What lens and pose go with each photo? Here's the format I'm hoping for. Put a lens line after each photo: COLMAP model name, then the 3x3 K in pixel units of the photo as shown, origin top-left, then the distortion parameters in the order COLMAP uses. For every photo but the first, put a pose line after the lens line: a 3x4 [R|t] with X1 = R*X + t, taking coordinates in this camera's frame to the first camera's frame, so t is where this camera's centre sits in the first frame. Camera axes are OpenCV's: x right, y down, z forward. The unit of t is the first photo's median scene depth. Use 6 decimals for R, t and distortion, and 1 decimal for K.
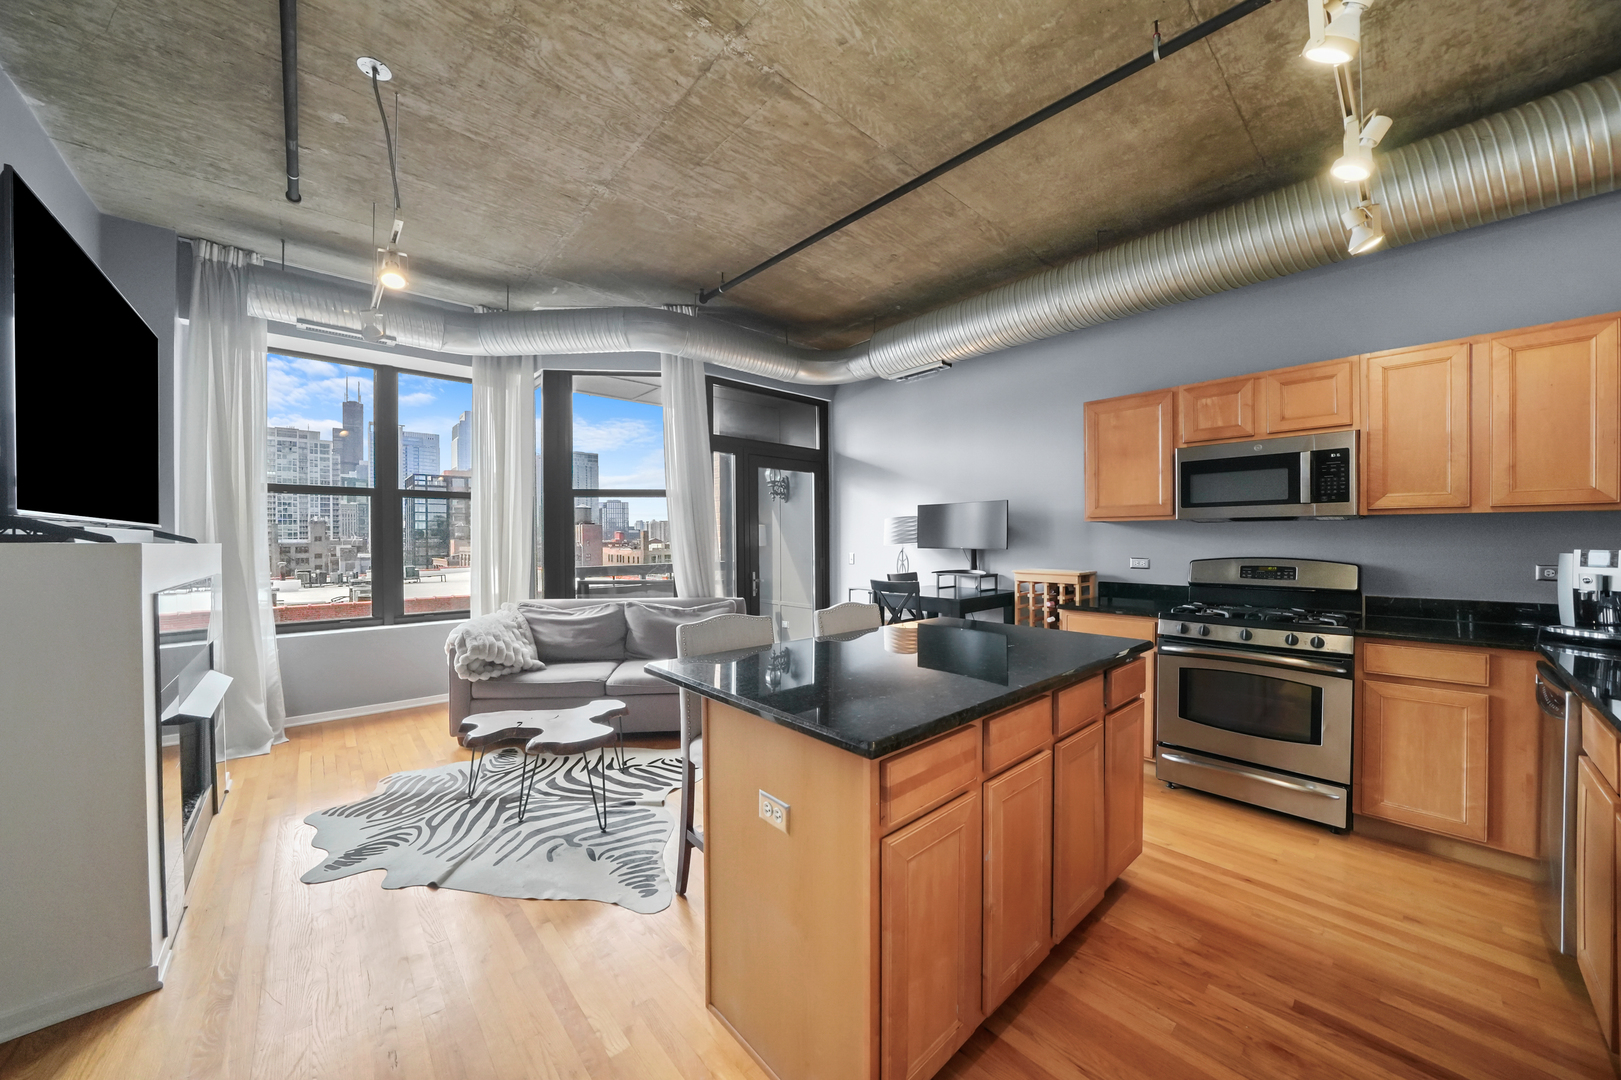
lens RADIAL K [[562.2, 0, 805.1], [0, 562.2, 541.2], [0, 0, 1]] dist [-0.024683, 0.000230]
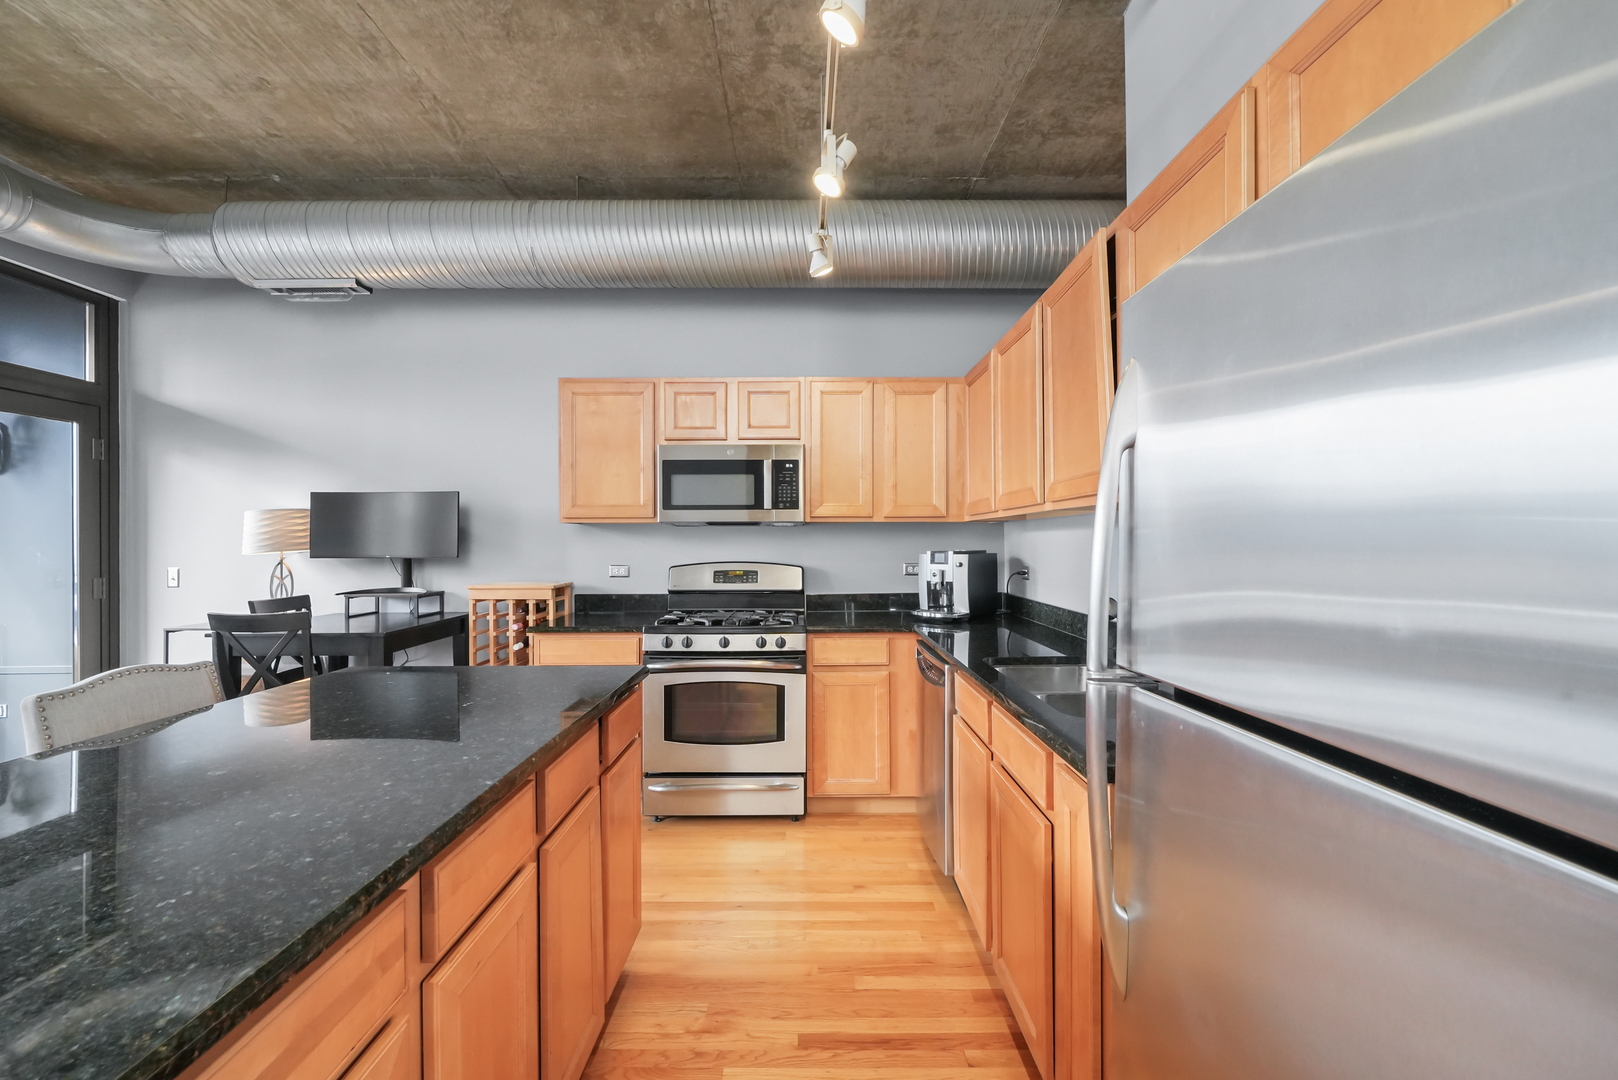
lens RADIAL K [[635.3, 0, 803.4], [0, 635.3, 538.7], [0, 0, 1]] dist [-0.011276, 0.002835]
pose [[0.660813, 0.004244, 0.750538, 0.038036], [0.004279, 0.999946, -0.009422, -0.000986], [-0.750538, 0.009438, 0.660760, 0.116826]]
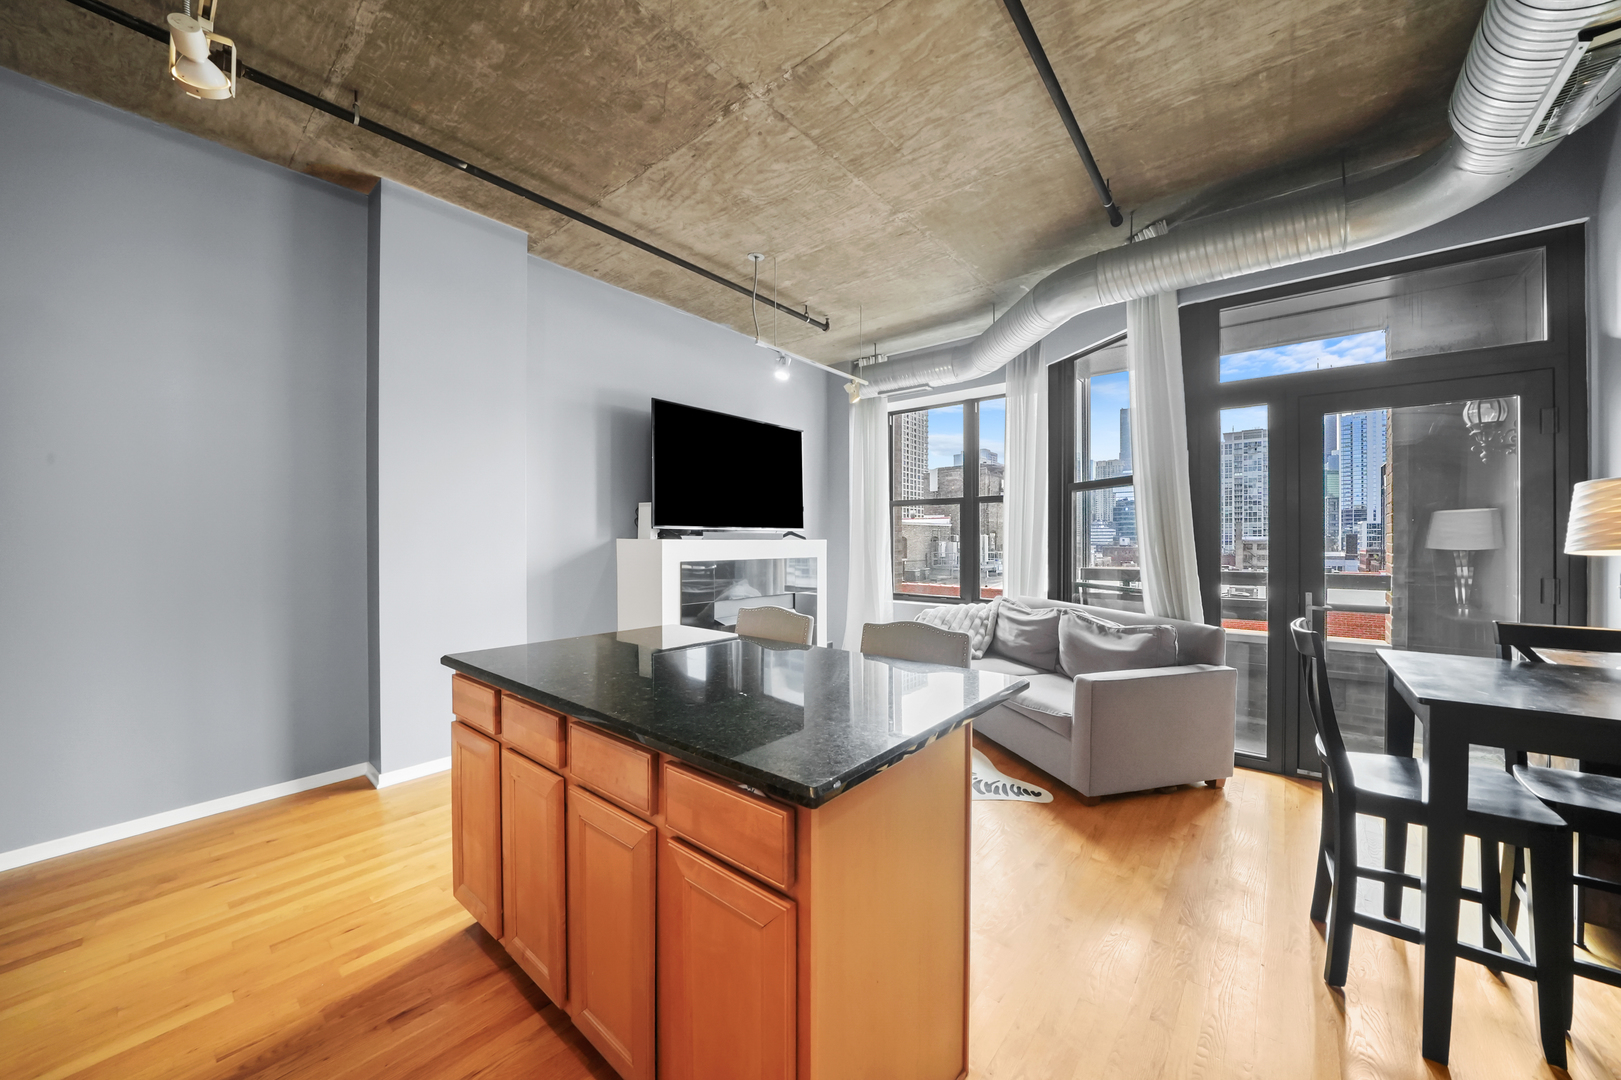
lens RADIAL K [[578.8, 0, 808.2], [0, 578.8, 542.3], [0, 0, 1]] dist [-0.027311, 0.003987]
pose [[0.150995, 0.010446, -0.988479, 0.630889], [-0.003438, 0.999944, 0.010042, -0.004862], [0.988529, 0.001883, 0.151022, 0.567985]]
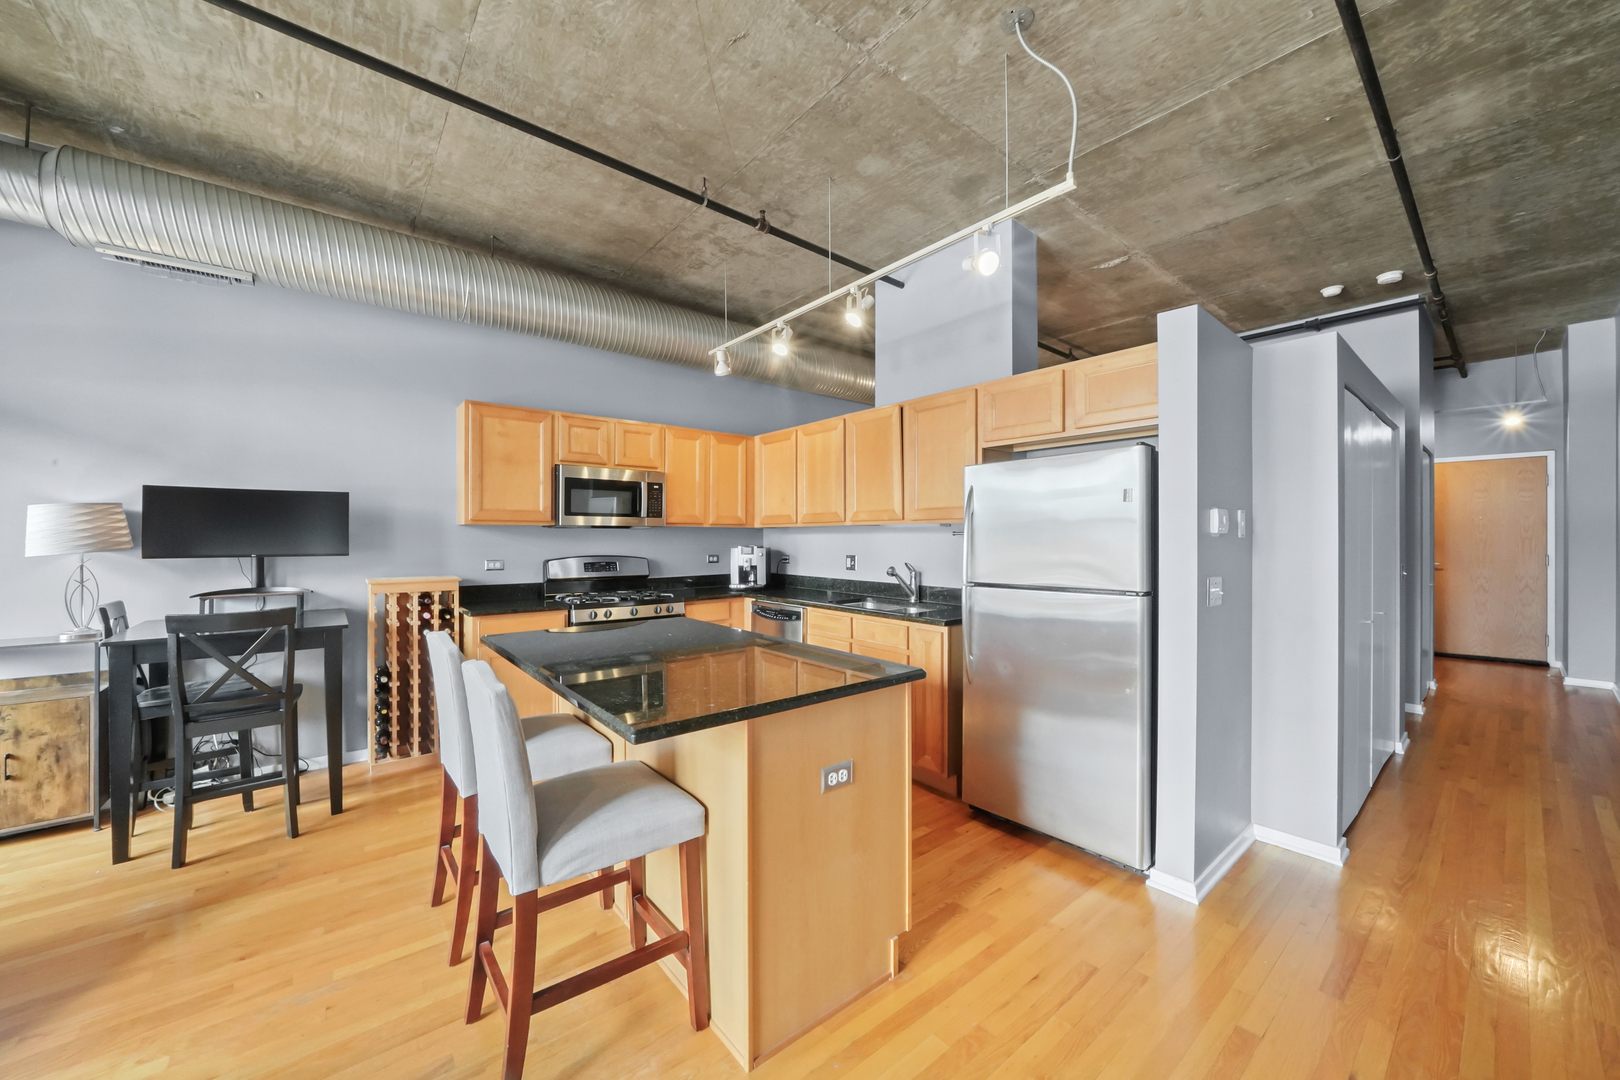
lens RADIAL K [[597.3, 0, 802.6], [0, 597.3, 534.8], [0, 0, 1]] dist [-0.014874, 0.000267]
pose [[0.045237, 0.007901, 0.998945, -0.508864], [0.004775, 0.999956, -0.008125, -0.005755], [-0.998965, 0.005137, 0.045198, 0.389544]]
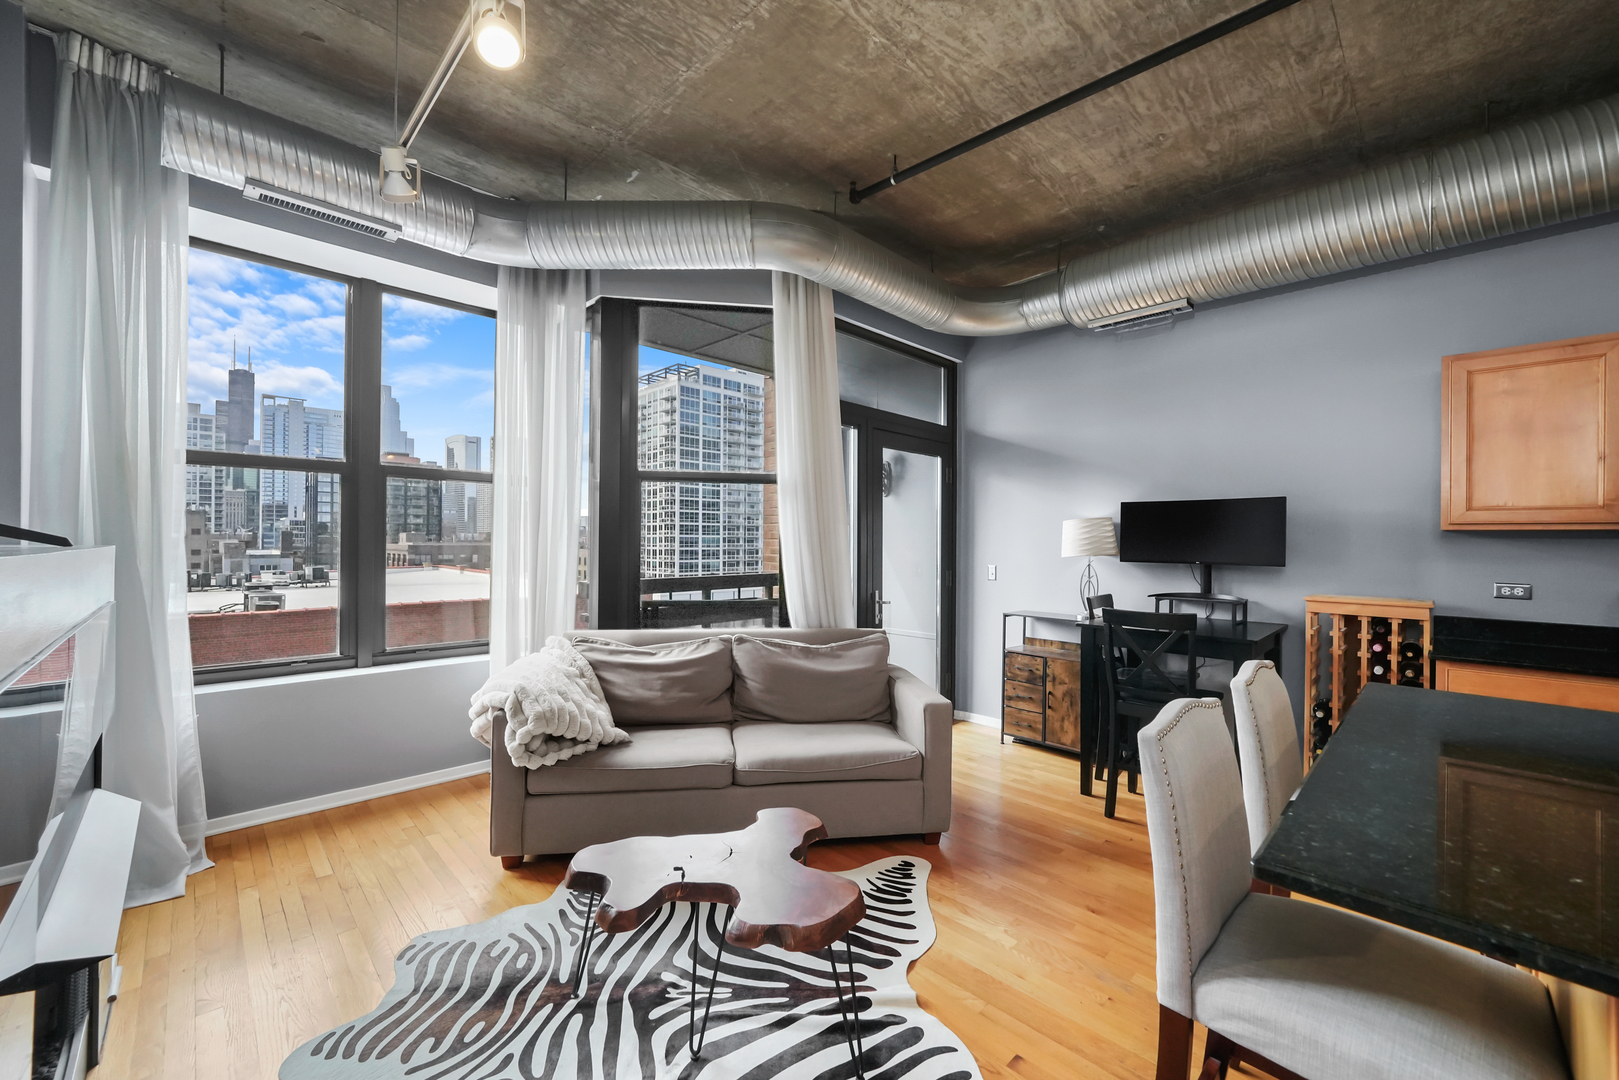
lens RADIAL K [[635.7, 0, 803.9], [0, 635.7, 538.7], [0, 0, 1]] dist [-0.011276, 0.002835]
pose [[0.998912, 0.014681, 0.044257, -0.330632], [-0.014387, 0.999872, -0.006951, -0.007384], [-0.044353, 0.006306, 0.998996, 0.272885]]
